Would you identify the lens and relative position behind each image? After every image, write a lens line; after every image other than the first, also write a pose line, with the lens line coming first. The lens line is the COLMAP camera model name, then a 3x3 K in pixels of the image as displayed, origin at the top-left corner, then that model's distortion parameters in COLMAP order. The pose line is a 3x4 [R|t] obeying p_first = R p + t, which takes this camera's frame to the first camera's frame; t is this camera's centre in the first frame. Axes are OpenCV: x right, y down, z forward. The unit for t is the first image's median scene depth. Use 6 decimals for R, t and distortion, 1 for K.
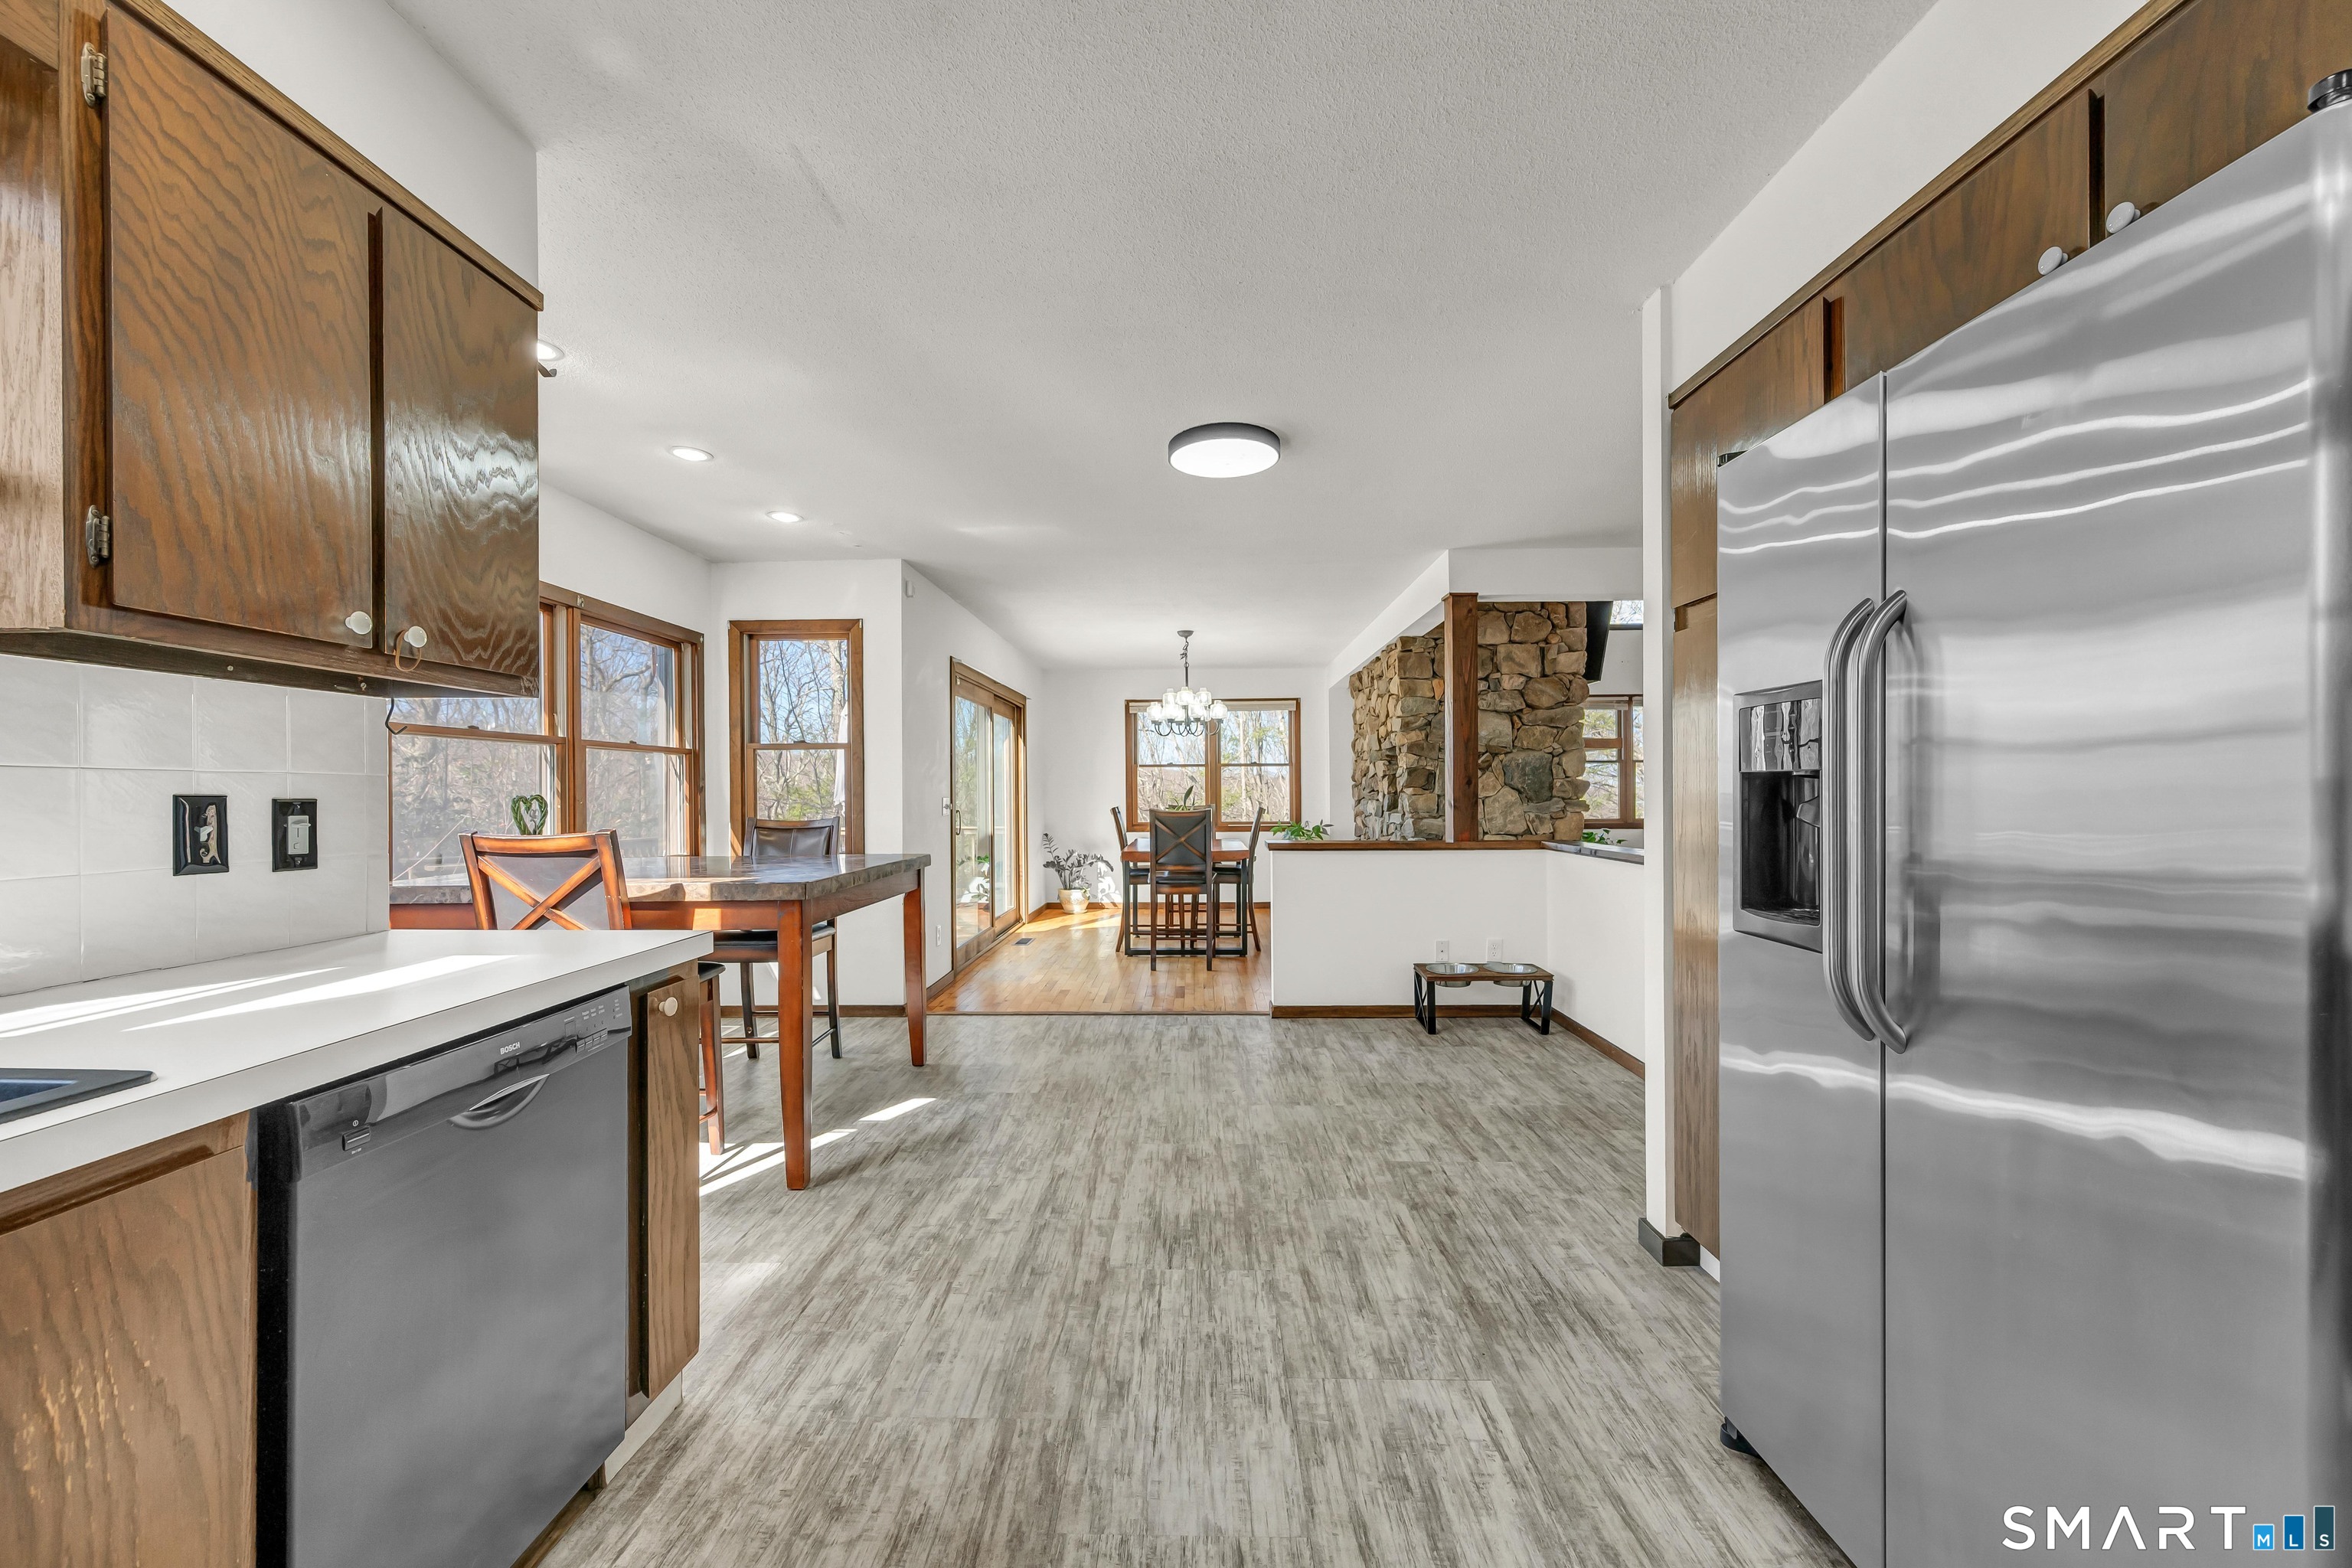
lens RADIAL K [[921.2, 0, 1172.6], [0, 921.2, 794.9], [0, 0, 1]] dist [-0.000557, -0.000059]
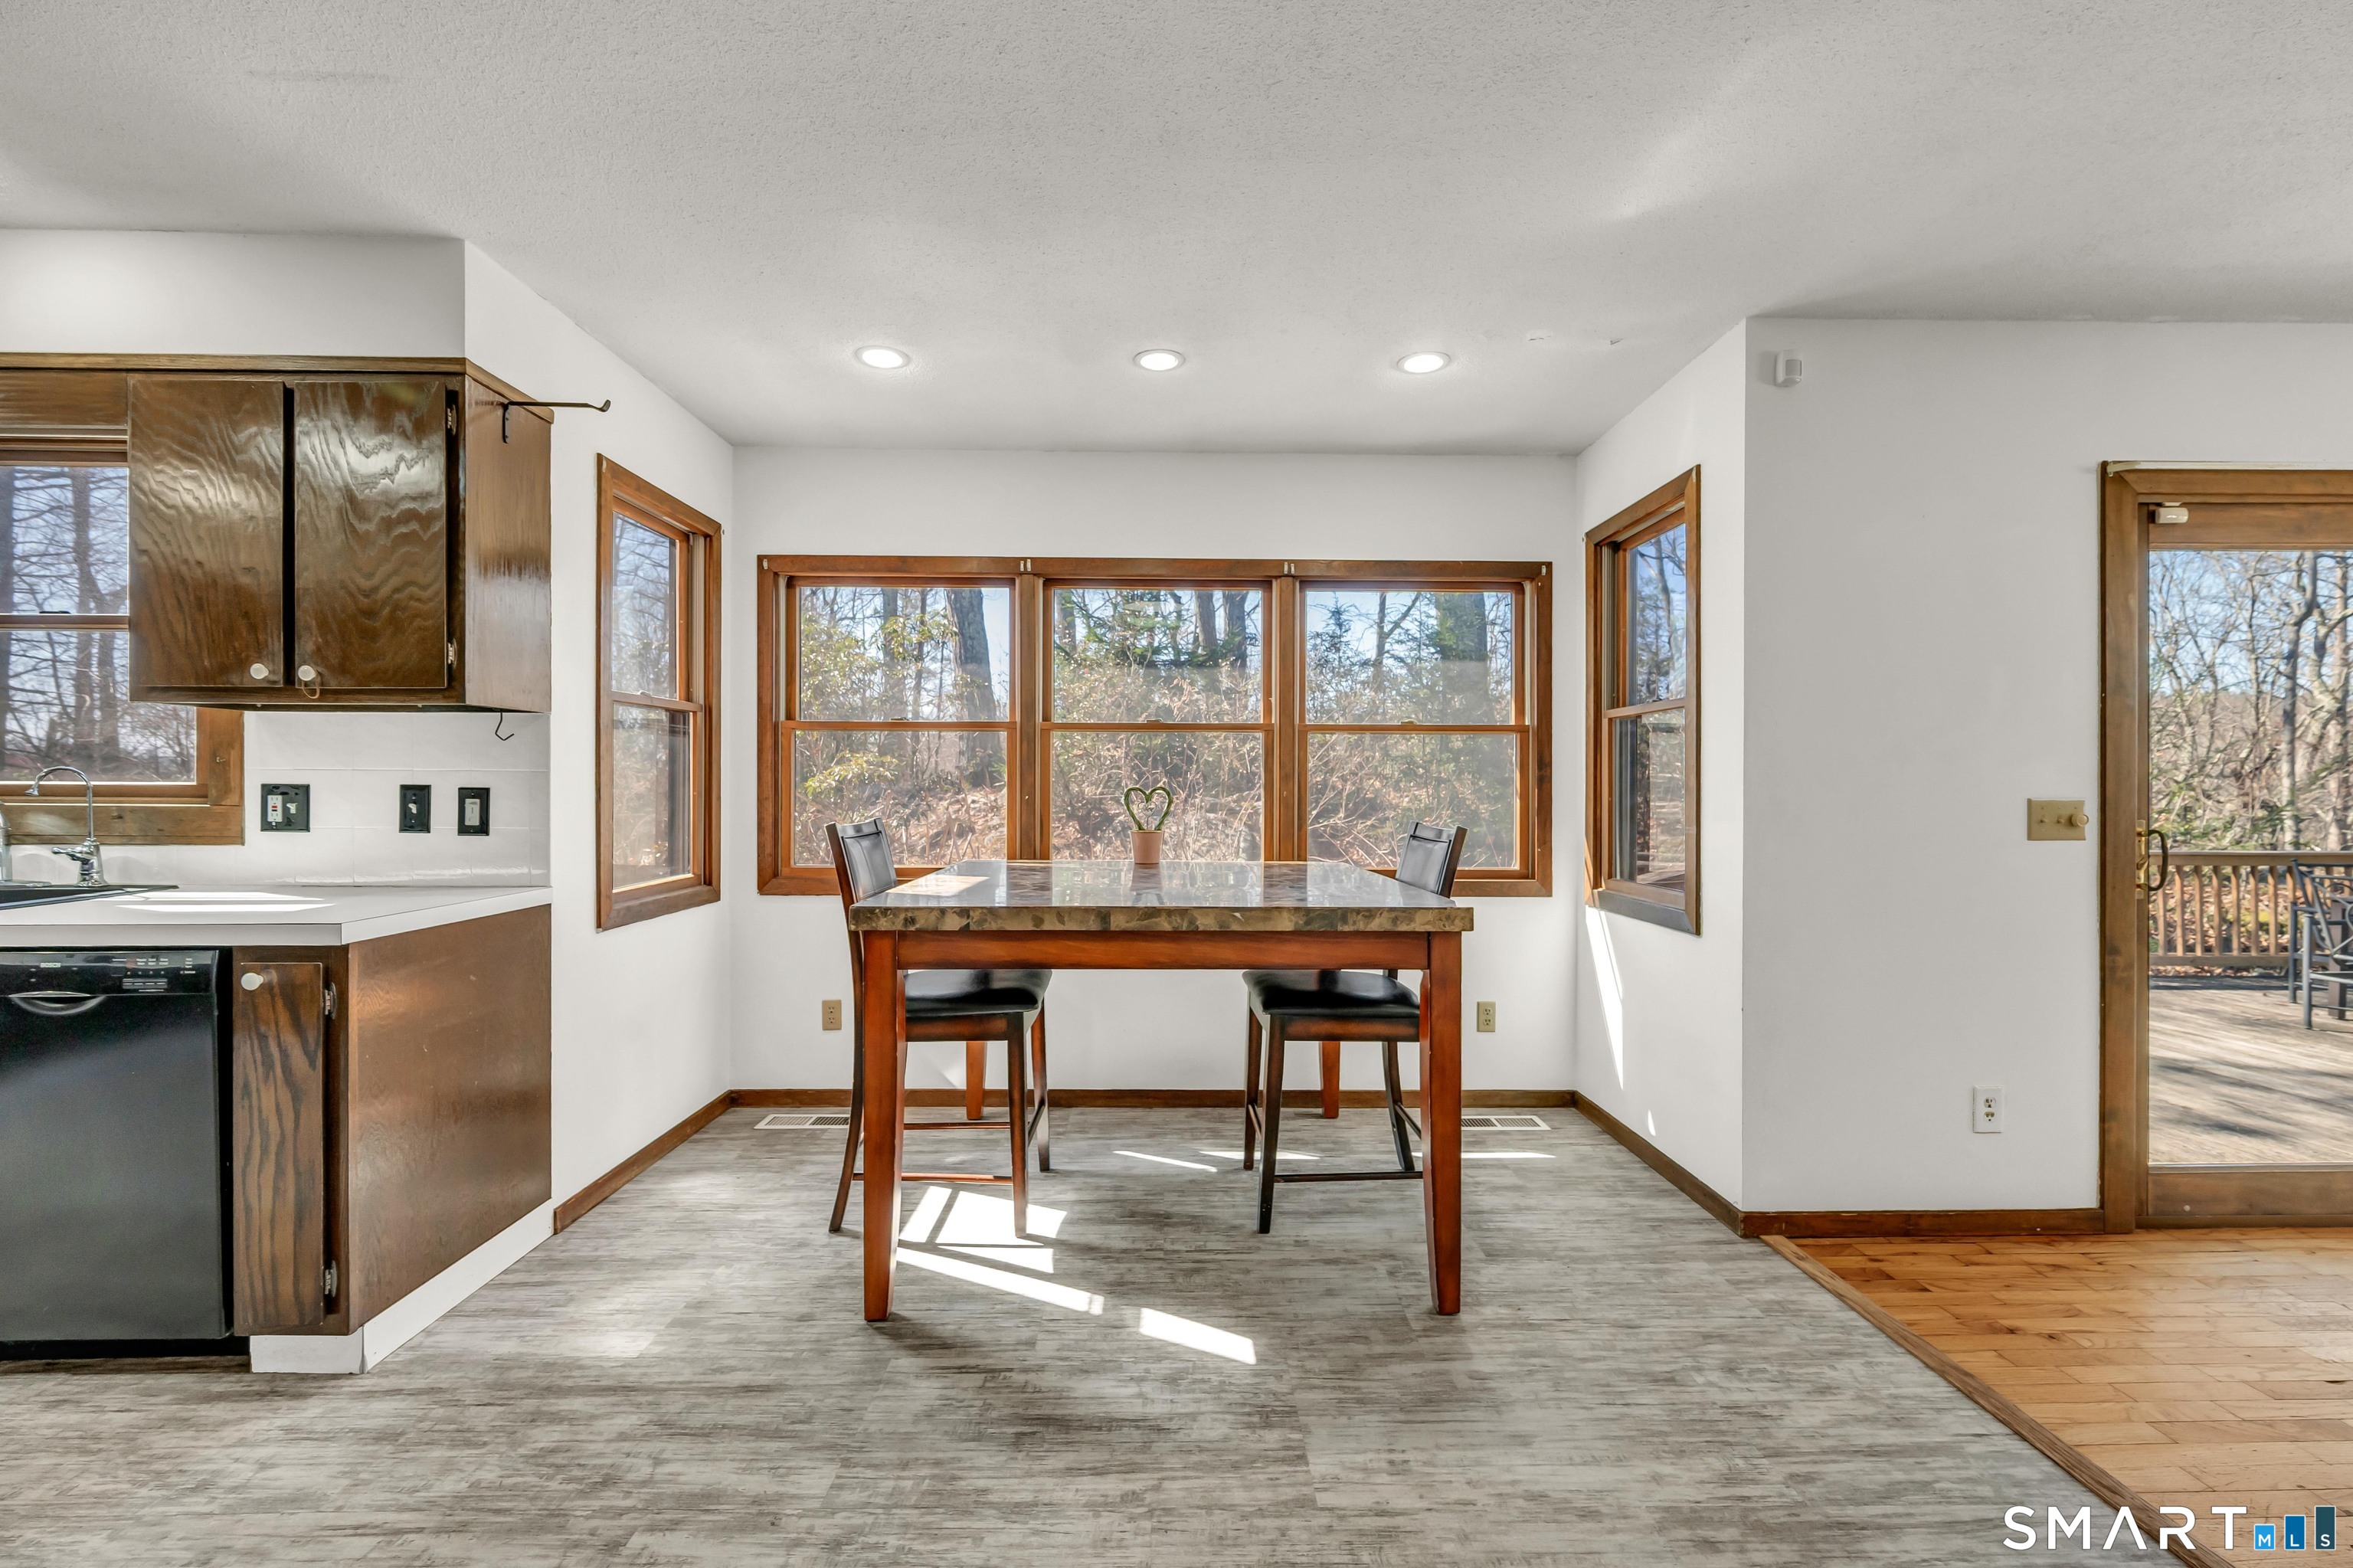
lens RADIAL K [[937.1, 0, 1180.6], [0, 937.1, 786.0], [0, 0, 1]] dist [-0.003249, 0.000374]
pose [[0.048392, 0.005218, -0.998815, 0.239598], [-0.004674, 0.999977, 0.004998, -0.004499], [0.998817, 0.004427, 0.048416, 0.804762]]
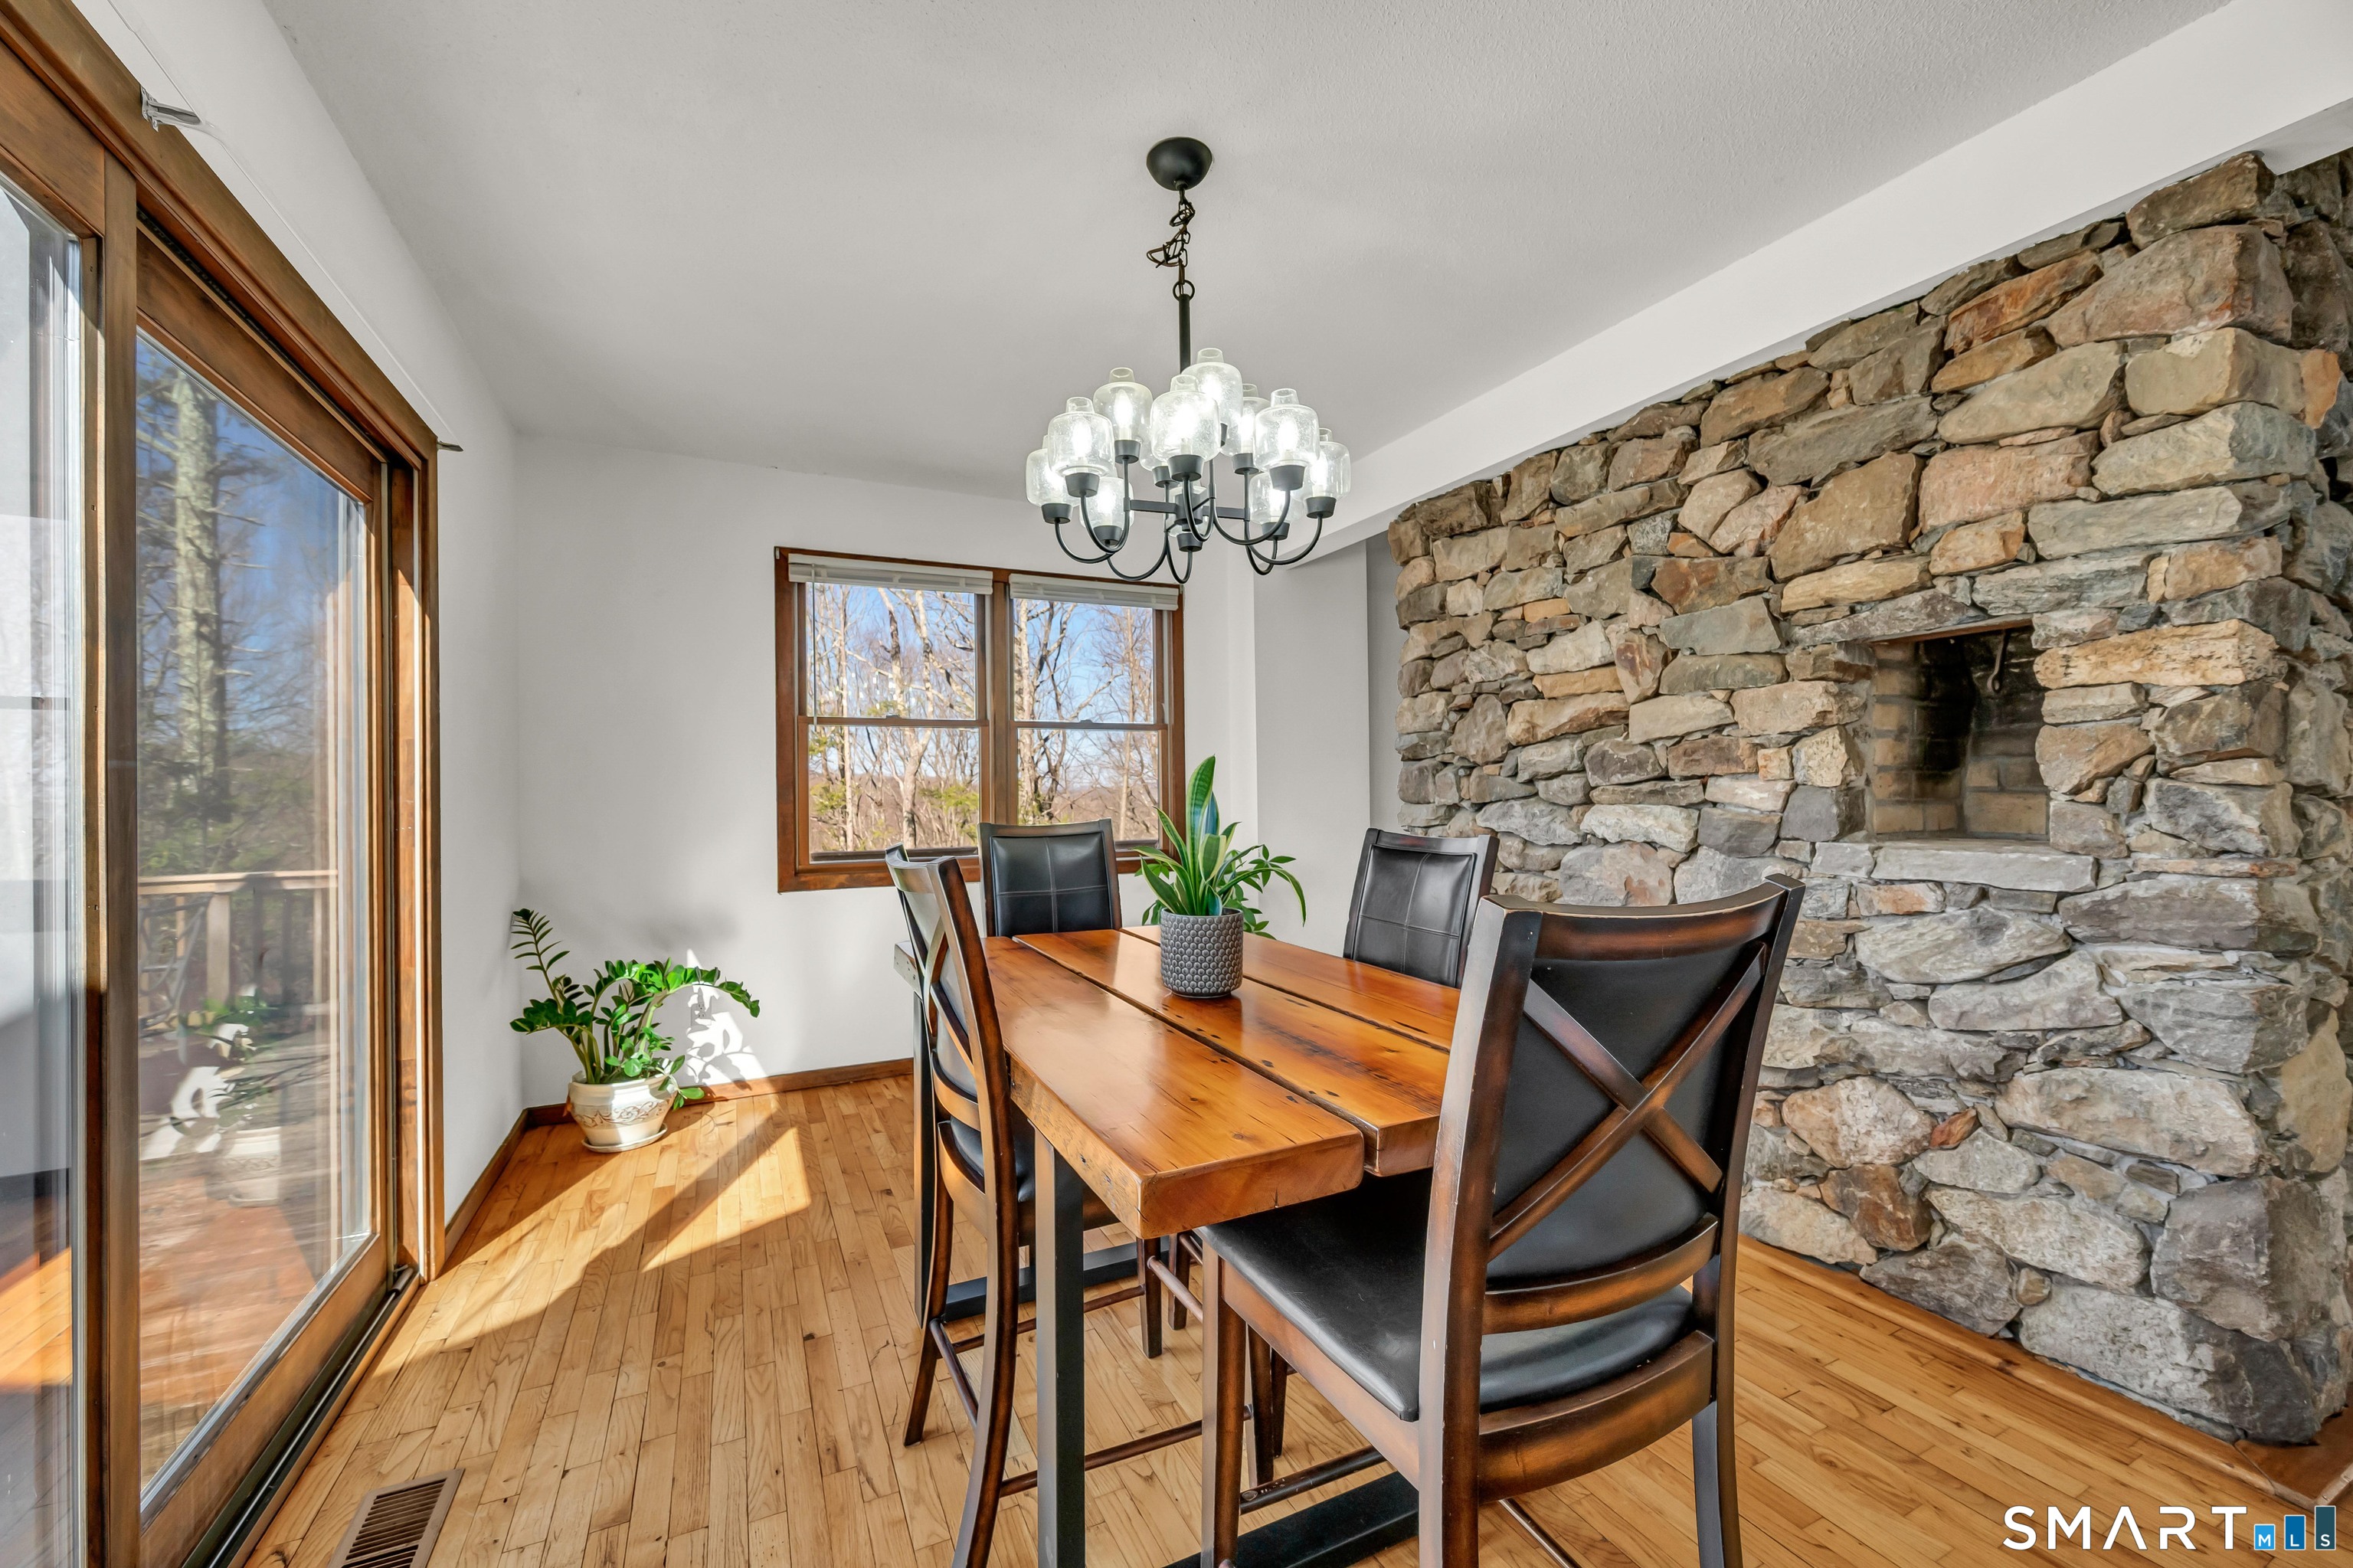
lens RADIAL K [[937.1, 0, 1180.6], [0, 937.1, 786.0], [0, 0, 1]] dist [-0.003249, 0.000374]
pose [[0.889554, 0.000879, 0.456830, -0.183574], [0.003329, 0.999959, -0.008405, -0.000350], [-0.456819, 0.008997, 0.889514, 1.341003]]
